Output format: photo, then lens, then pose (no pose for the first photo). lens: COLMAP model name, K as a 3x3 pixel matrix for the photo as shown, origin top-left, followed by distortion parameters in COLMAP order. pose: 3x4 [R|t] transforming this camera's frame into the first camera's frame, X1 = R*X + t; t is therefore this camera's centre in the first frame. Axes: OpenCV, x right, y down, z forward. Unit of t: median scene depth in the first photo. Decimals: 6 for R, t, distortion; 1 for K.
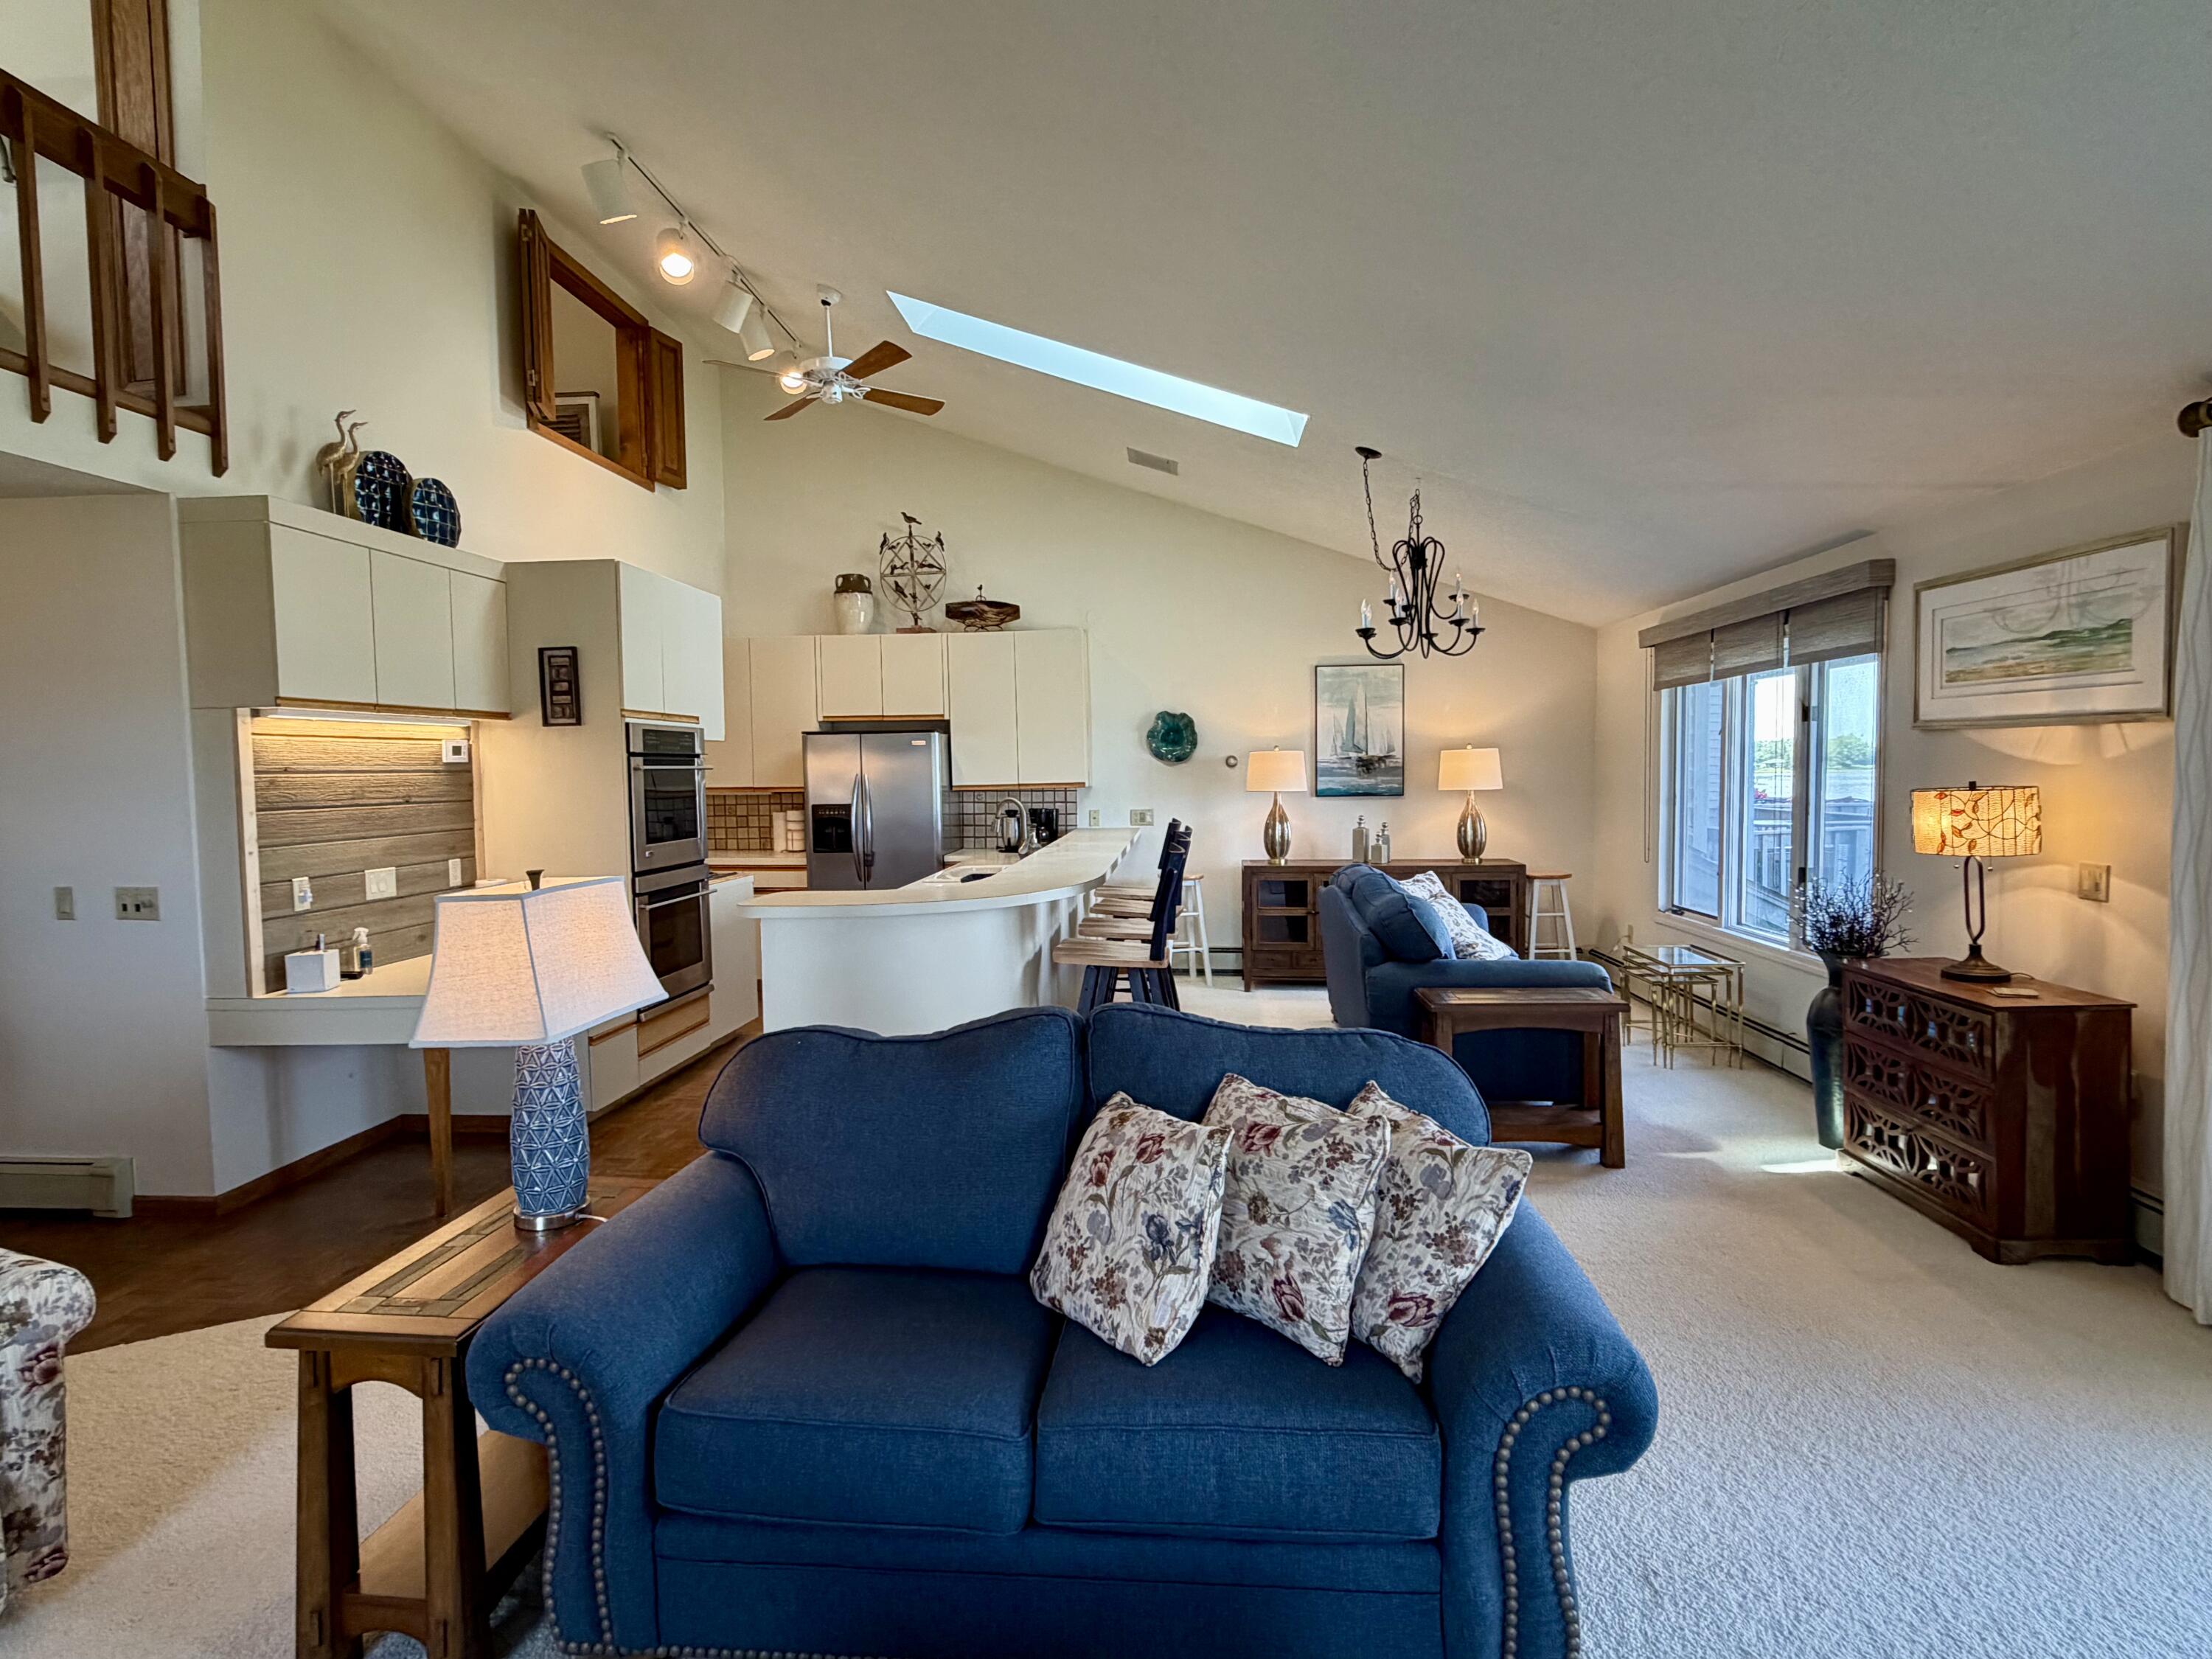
lens RADIAL K [[1144.2, 0, 1106.0], [0, 1144.2, 829.5], [0, 0, 1]] dist [-0.000587, -0.000135]
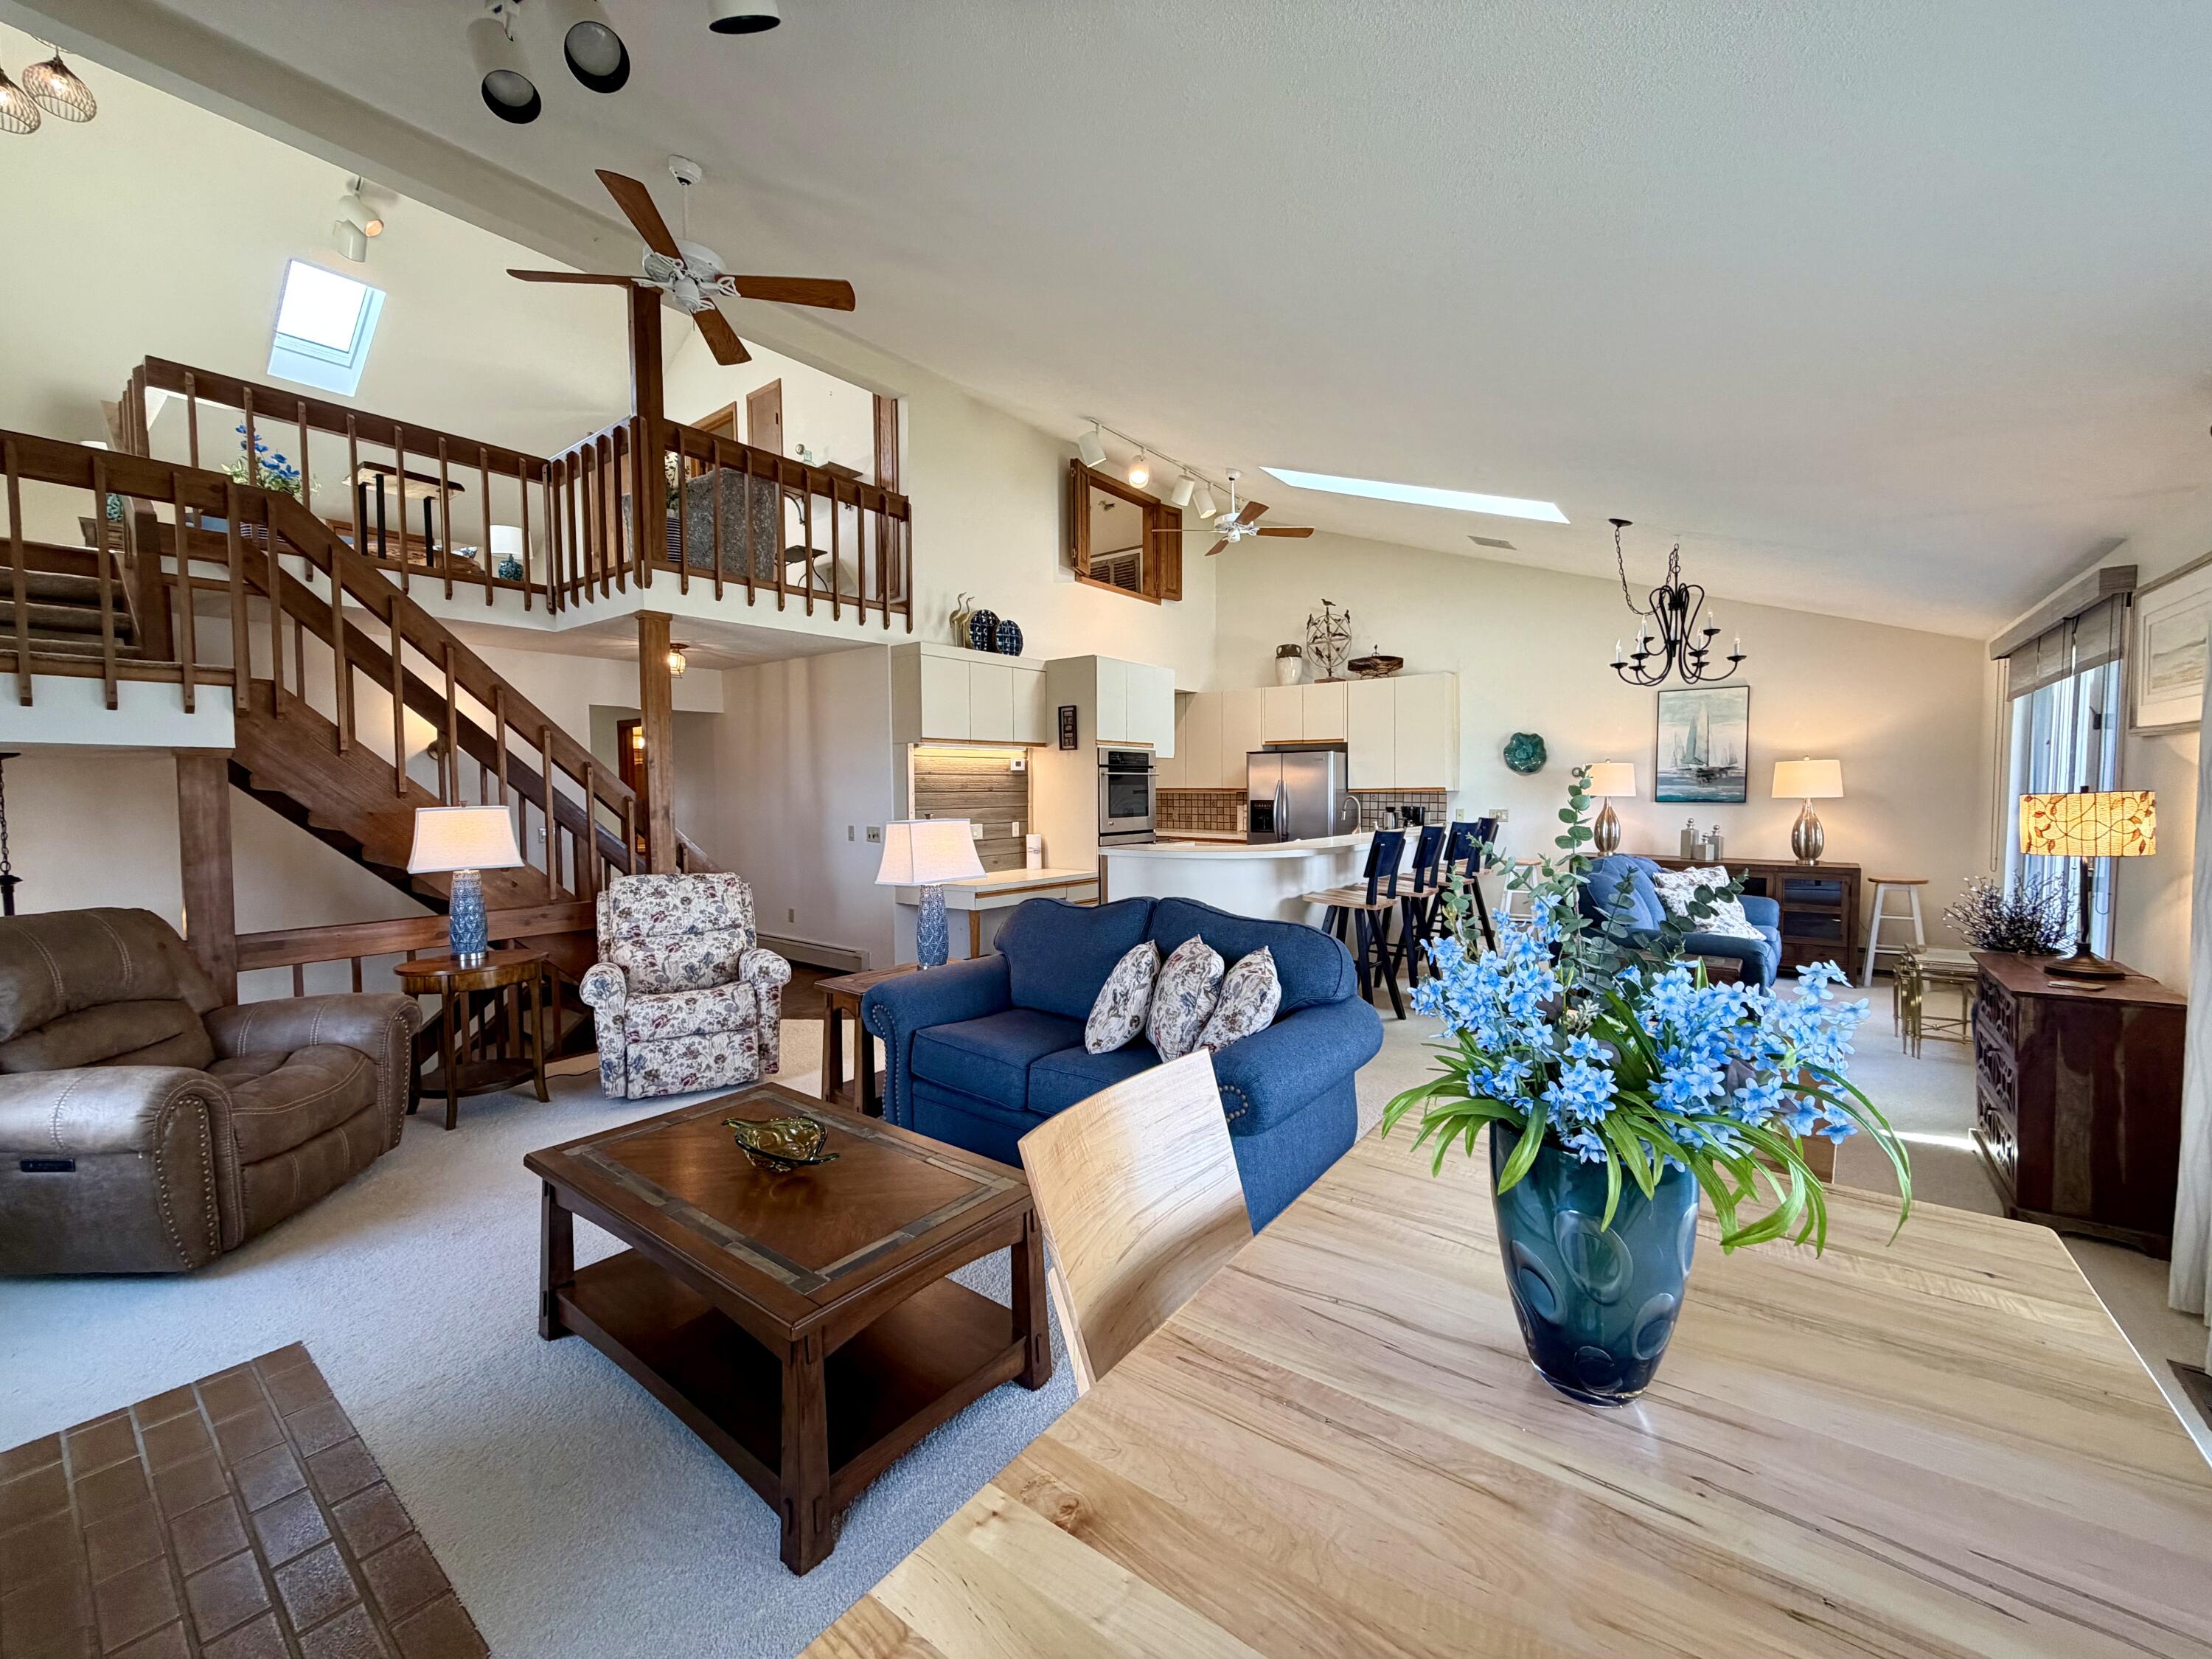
lens RADIAL K [[881.2, 0, 1101.2], [0, 881.2, 828.0], [0, 0, 1]] dist [0.000952, -0.000190]
pose [[0.832972, 0.036229, -0.552128, 0.311798], [-0.036392, 0.999281, 0.010666, 0.013749], [0.552117, 0.011208, 0.833691, -0.110480]]
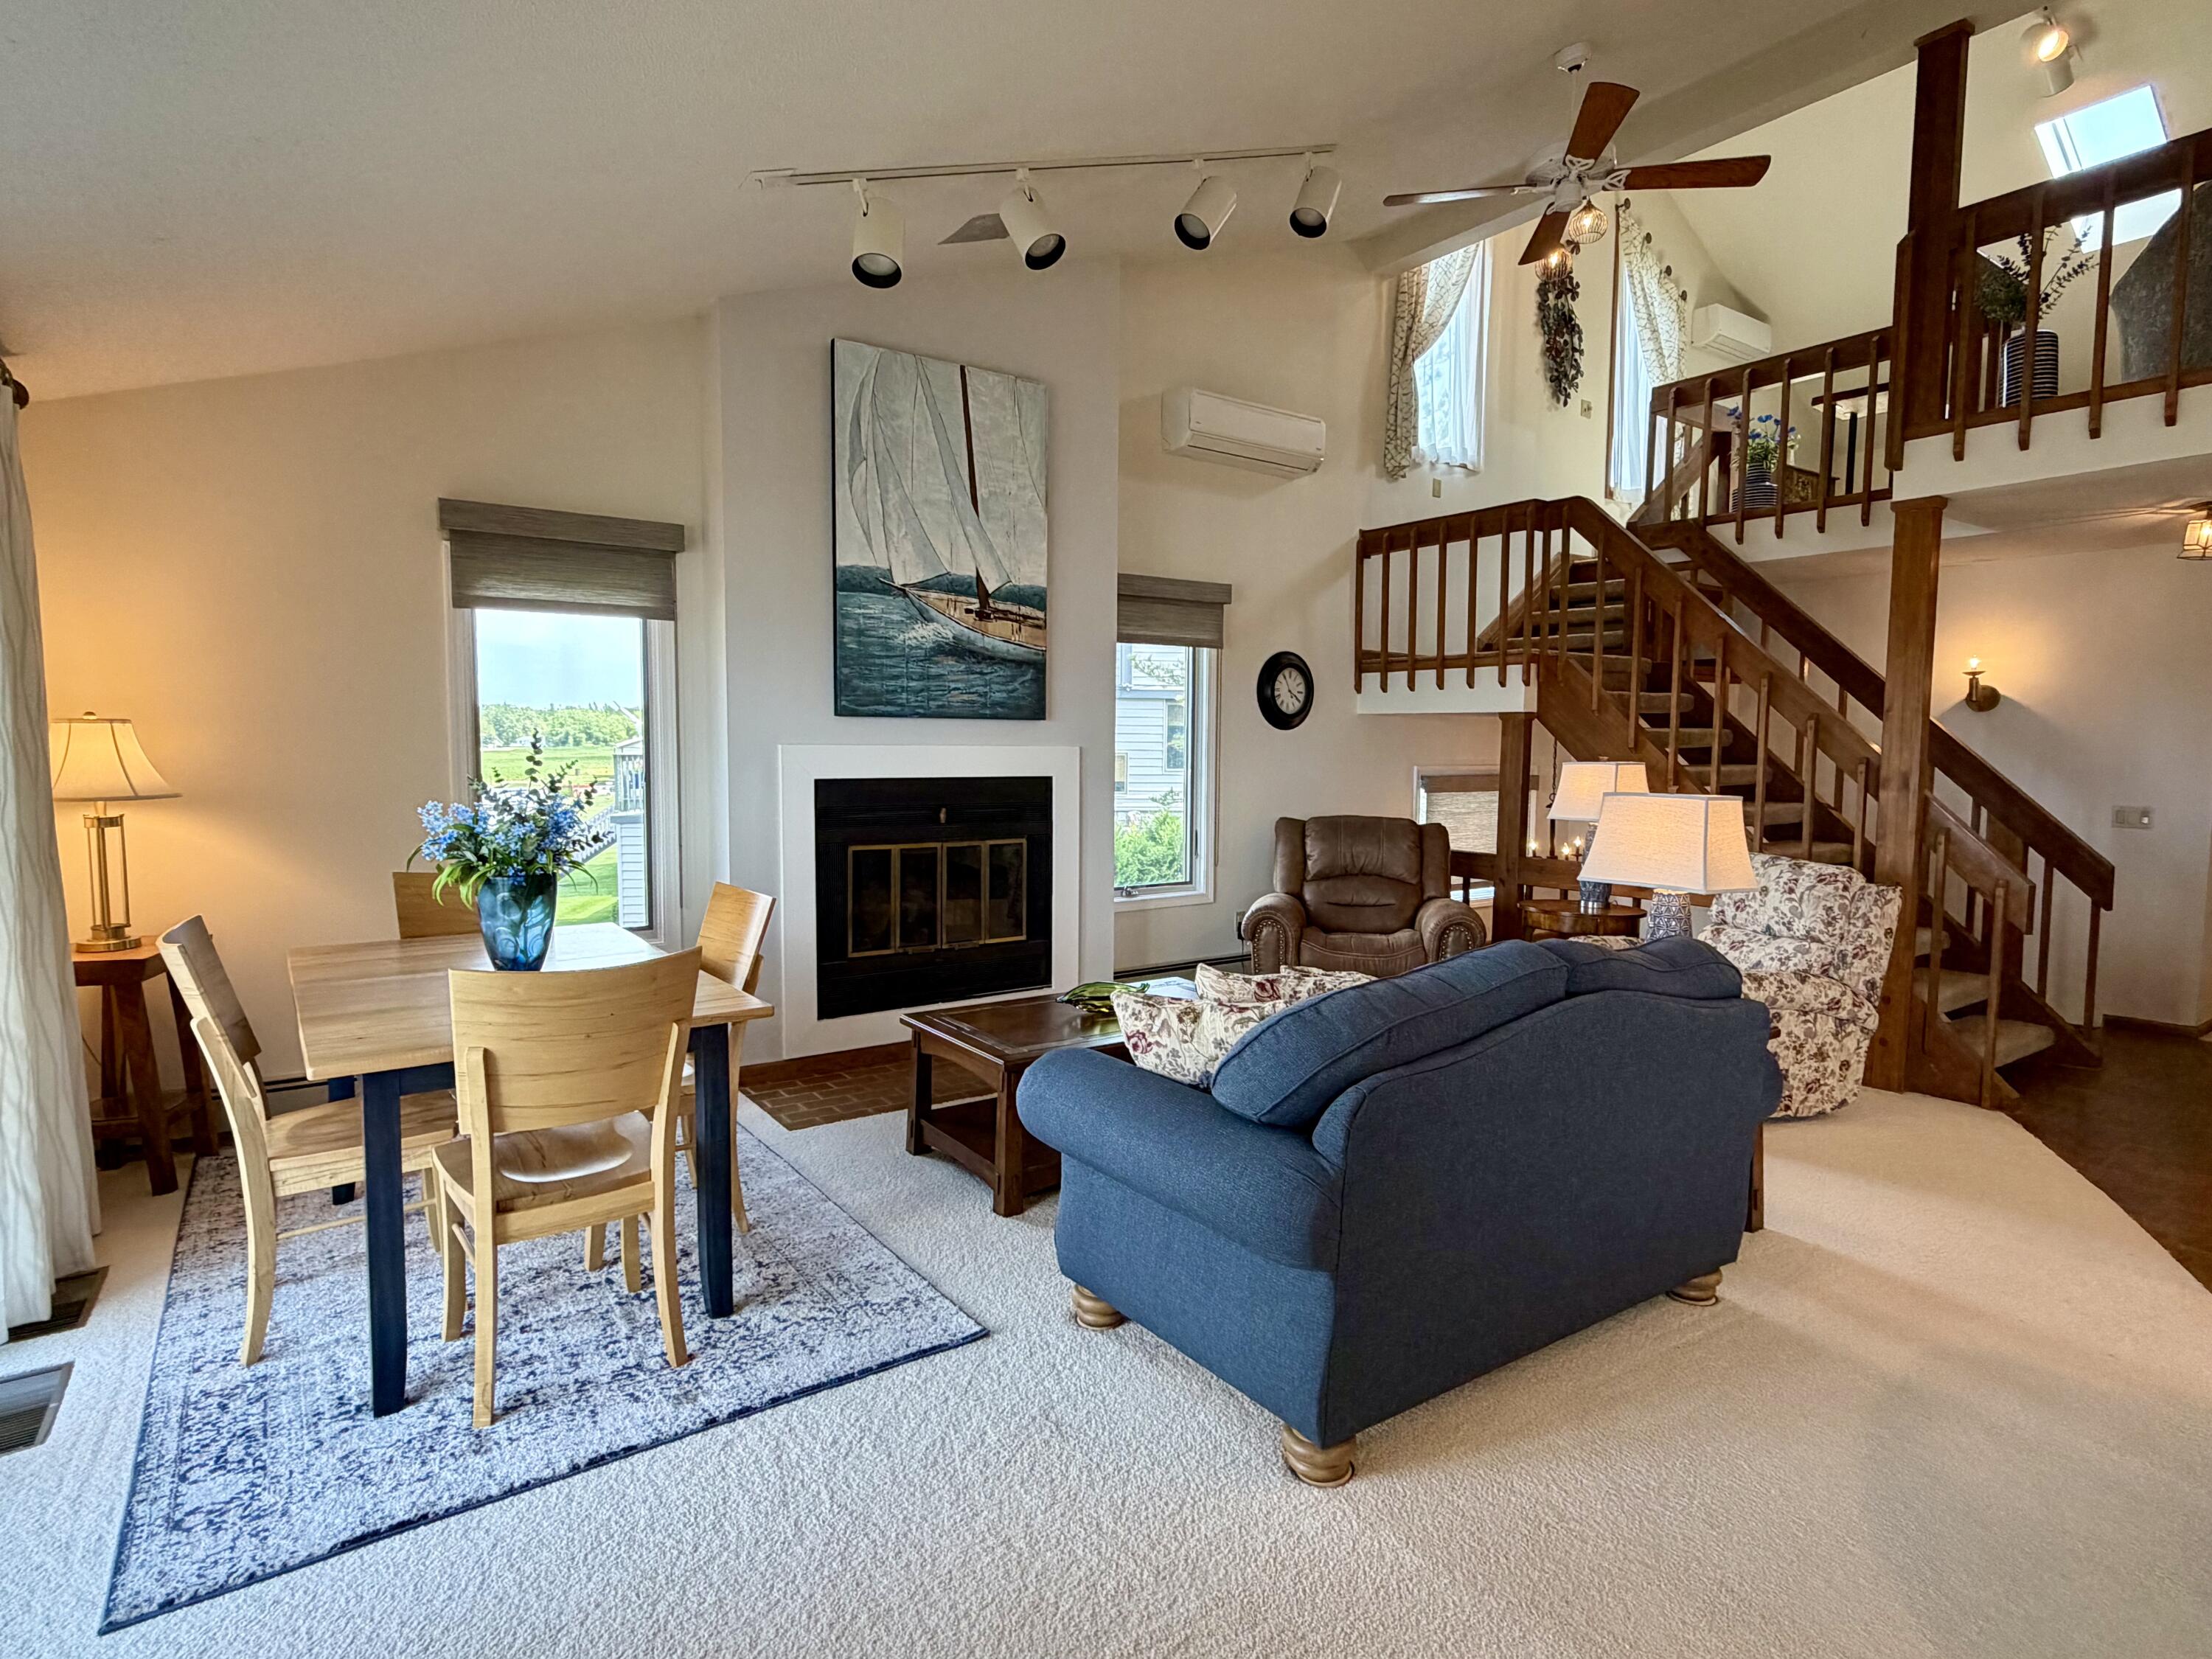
lens RADIAL K [[1140.2, 0, 1106.0], [0, 1140.2, 829.5], [0, 0, 1]] dist [0.001116, 0.000994]
pose [[-0.775707, 0.056125, -0.628593, 0.425390], [-0.029356, 0.991750, 0.124777, -0.029476], [0.630410, 0.115244, -0.767660, 0.697547]]
